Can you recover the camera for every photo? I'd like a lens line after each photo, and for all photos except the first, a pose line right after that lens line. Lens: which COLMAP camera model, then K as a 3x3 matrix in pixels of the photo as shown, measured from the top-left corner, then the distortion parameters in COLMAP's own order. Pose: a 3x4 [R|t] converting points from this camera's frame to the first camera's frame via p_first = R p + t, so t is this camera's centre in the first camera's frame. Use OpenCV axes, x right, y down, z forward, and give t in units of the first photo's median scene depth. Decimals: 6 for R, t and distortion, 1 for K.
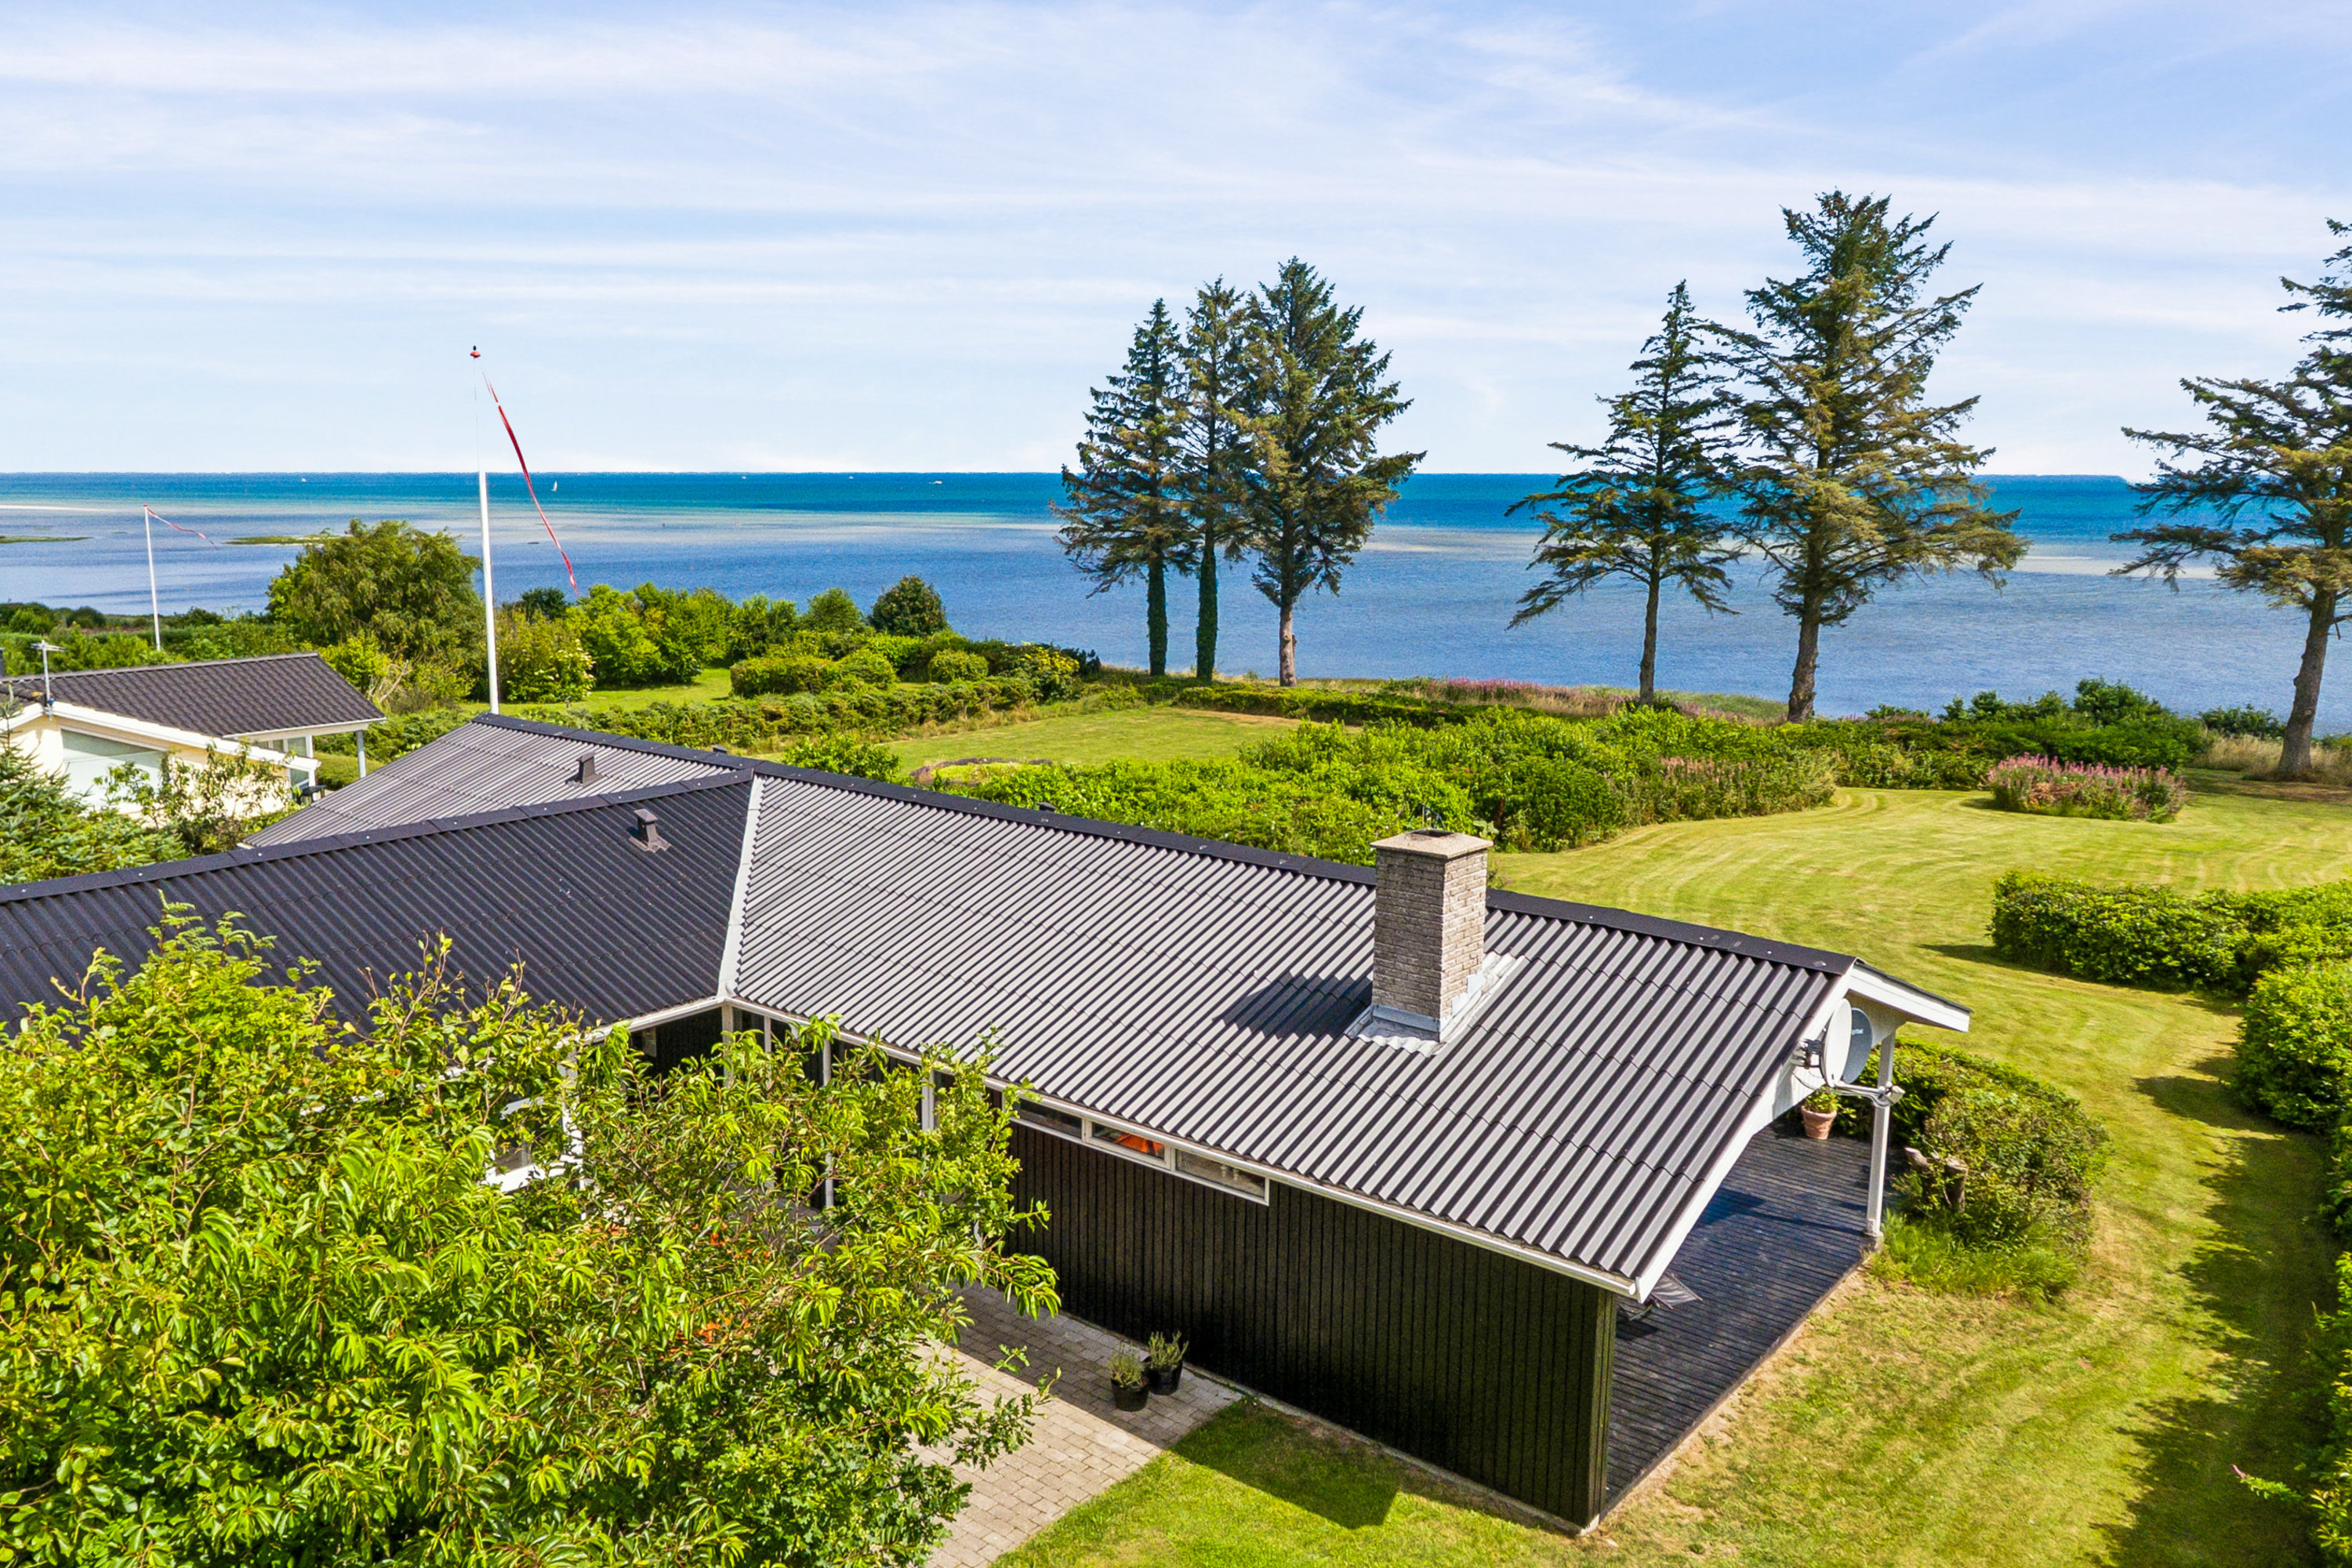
lens RADIAL K [[1763.8, 0, 1176.0], [0, 1763.8, 784.0], [0, 0, 1]] dist [0.005444, 0.004795]
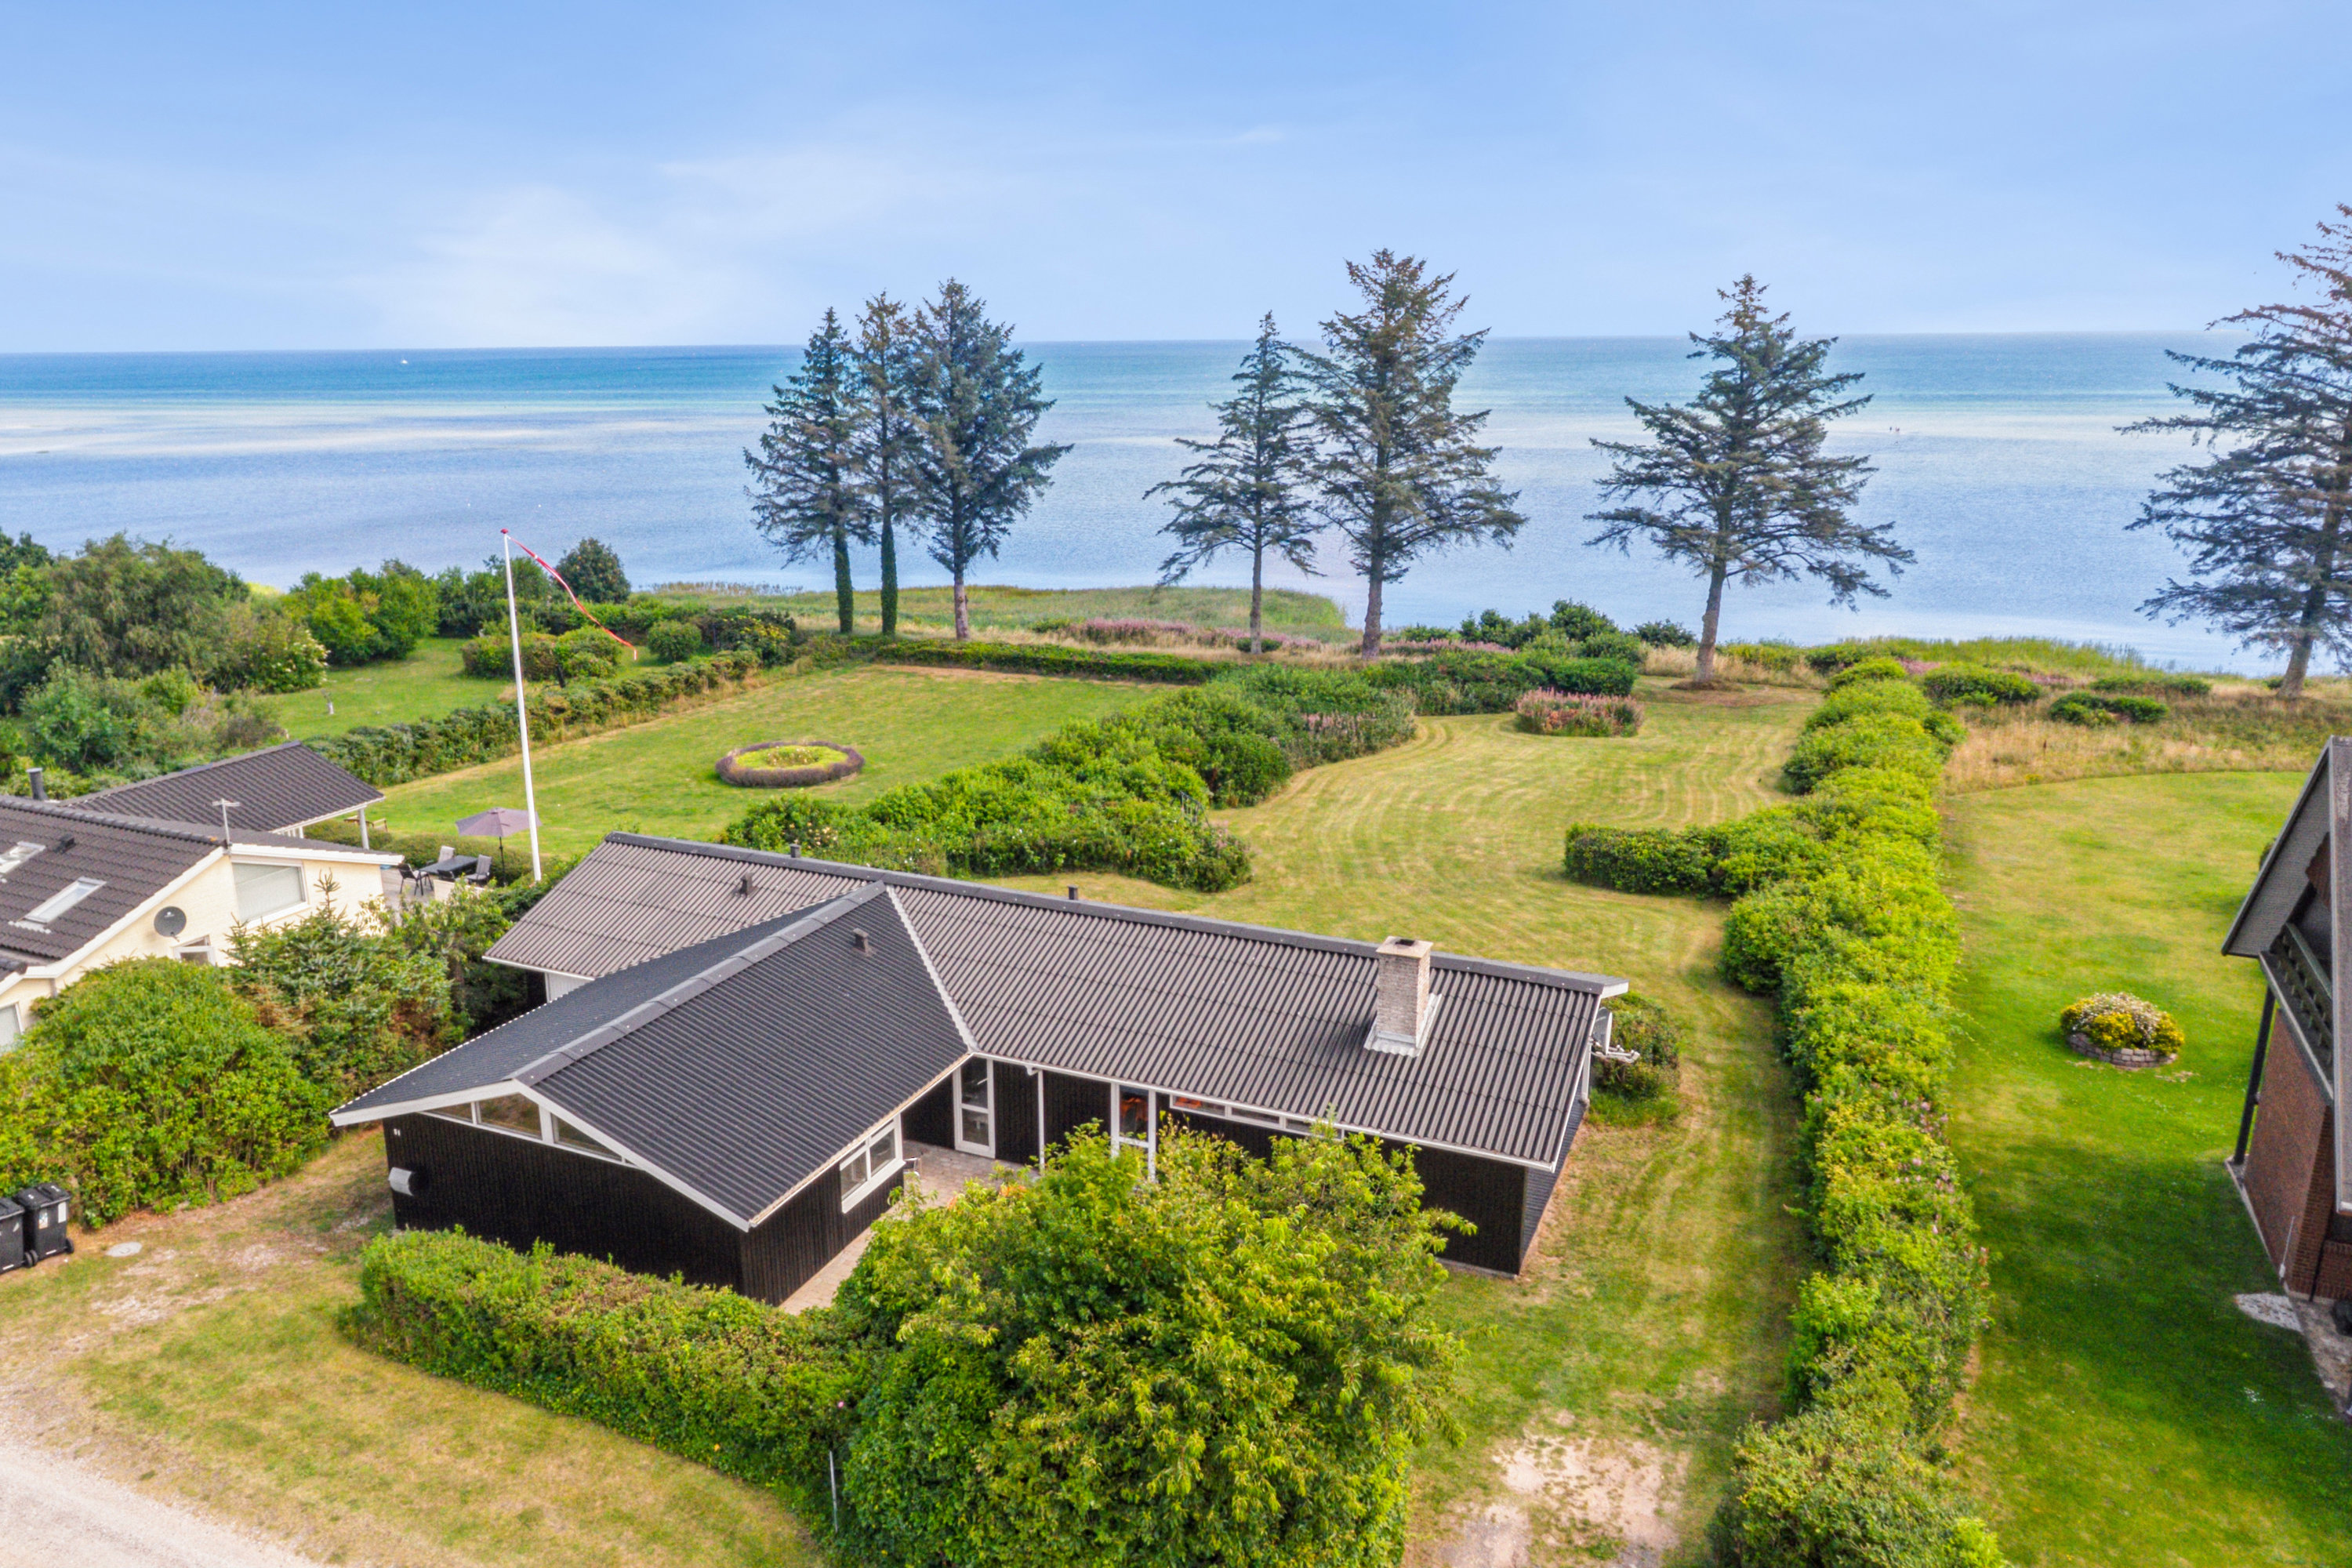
lens RADIAL K [[1630.4, 0, 1189.4], [0, 1630.4, 777.4], [0, 0, 1]] dist [0.002369, 0.003816]
pose [[0.959078, -0.076127, 0.272718, -0.114767], [0.051533, 0.994023, 0.096247, -0.069425], [-0.278415, -0.078254, 0.957268, -0.131203]]
